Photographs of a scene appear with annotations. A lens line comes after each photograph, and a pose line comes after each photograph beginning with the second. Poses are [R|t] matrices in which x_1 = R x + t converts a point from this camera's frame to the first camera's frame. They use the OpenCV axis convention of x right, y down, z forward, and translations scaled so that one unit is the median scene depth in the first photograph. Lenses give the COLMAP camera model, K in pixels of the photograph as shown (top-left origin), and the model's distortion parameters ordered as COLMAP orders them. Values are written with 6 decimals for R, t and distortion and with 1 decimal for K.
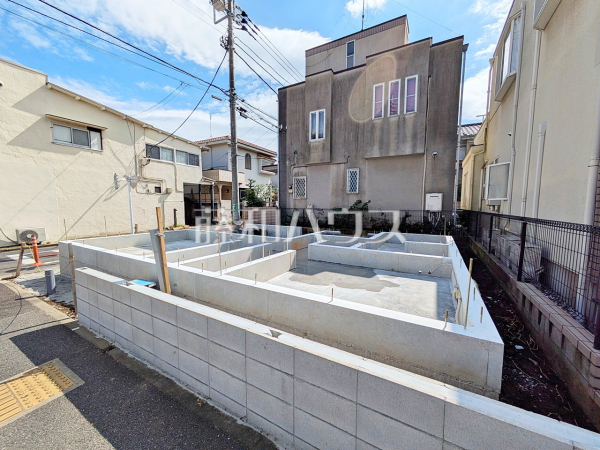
lens RADIAL K [[237.5, 0, 299.0], [0, 237.5, 224.5], [0, 0, 1]] dist [-0.000313, 0.002208]
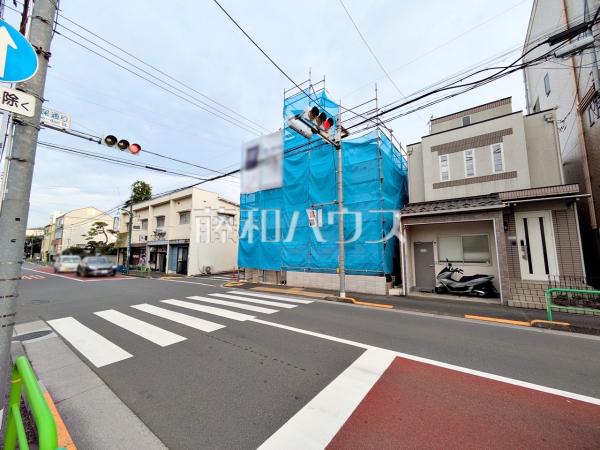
lens RADIAL K [[237.5, 0, 300.1], [0, 237.5, 228.5], [0, 0, 1]] dist [-0.000313, 0.002208]
pose [[0.992538, -0.016715, -0.120788, -0.078690], [-0.005944, 0.982751, -0.184838, 0.068577], [0.121794, 0.184177, 0.975318, -0.905338]]
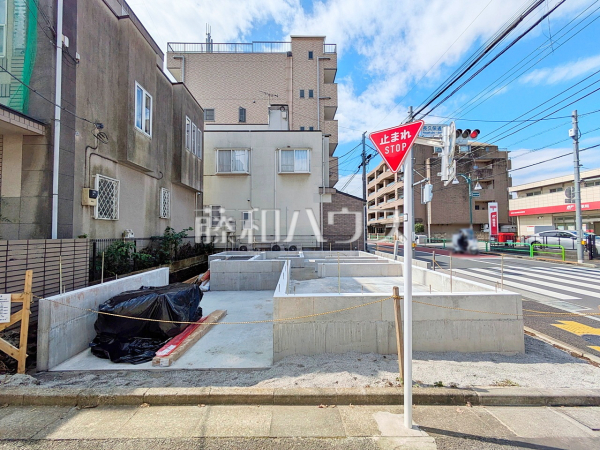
lens RADIAL K [[237.5, 0, 297.8], [0, 237.5, 227.0], [0, 0, 1]] dist [-0.000313, 0.002208]
pose [[-0.513589, 0.017942, 0.857849, -0.668716], [0.072106, 0.997147, 0.022314, -0.078612], [-0.855001, 0.073316, -0.513418, 0.953466]]
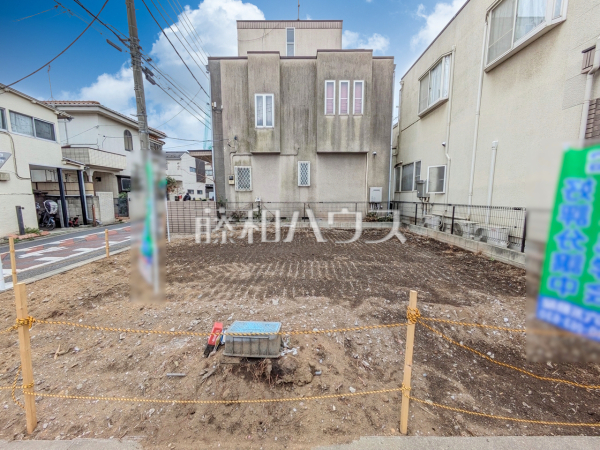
lens RADIAL K [[237.5, 0, 299.7], [0, 237.5, 224.1], [0, 0, 1]] dist [-0.000313, 0.002208]
pose [[0.868139, -0.067188, 0.491752, -0.272025], [0.048679, 0.997544, 0.050355, -0.020815], [-0.493928, -0.019777, 0.869278, 0.124506]]
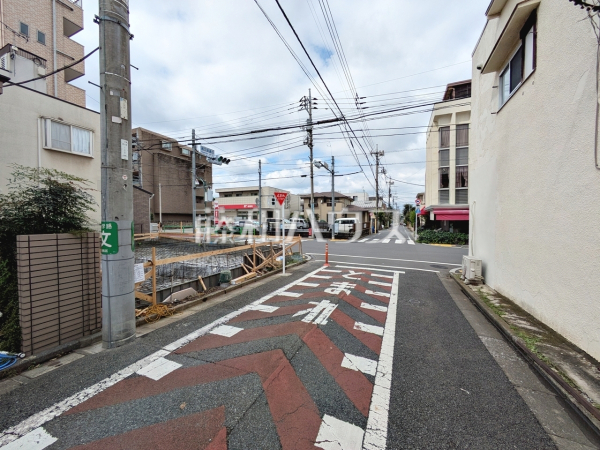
lens RADIAL K [[237.5, 0, 298.5], [0, 237.5, 225.8], [0, 0, 1]] dist [-0.000313, 0.002208]
pose [[-0.994335, -0.001718, -0.106278, -0.514645], [-0.013039, 0.994289, 0.105918, -0.131435], [0.105489, 0.106703, -0.988679, 1.497117]]
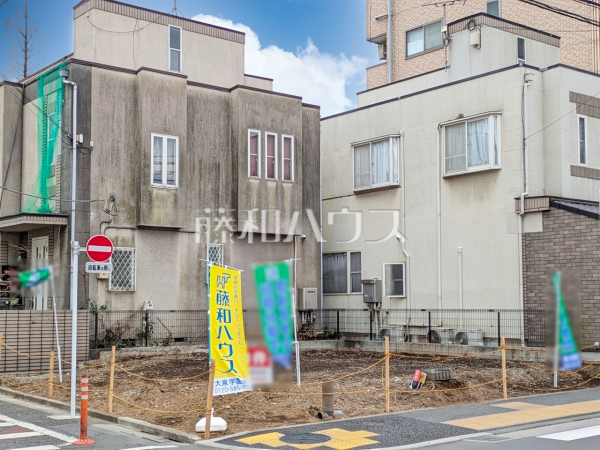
lens RADIAL K [[855.7, 0, 299.2], [0, 855.7, 244.5], [0, 0, 1]] dist [0.087505, 0.000000]
pose [[0.362771, 0.057976, 0.930073, -1.594829], [0.081632, 0.992249, -0.093692, -0.008596], [-0.928296, 0.109913, 0.355227, 0.014853]]
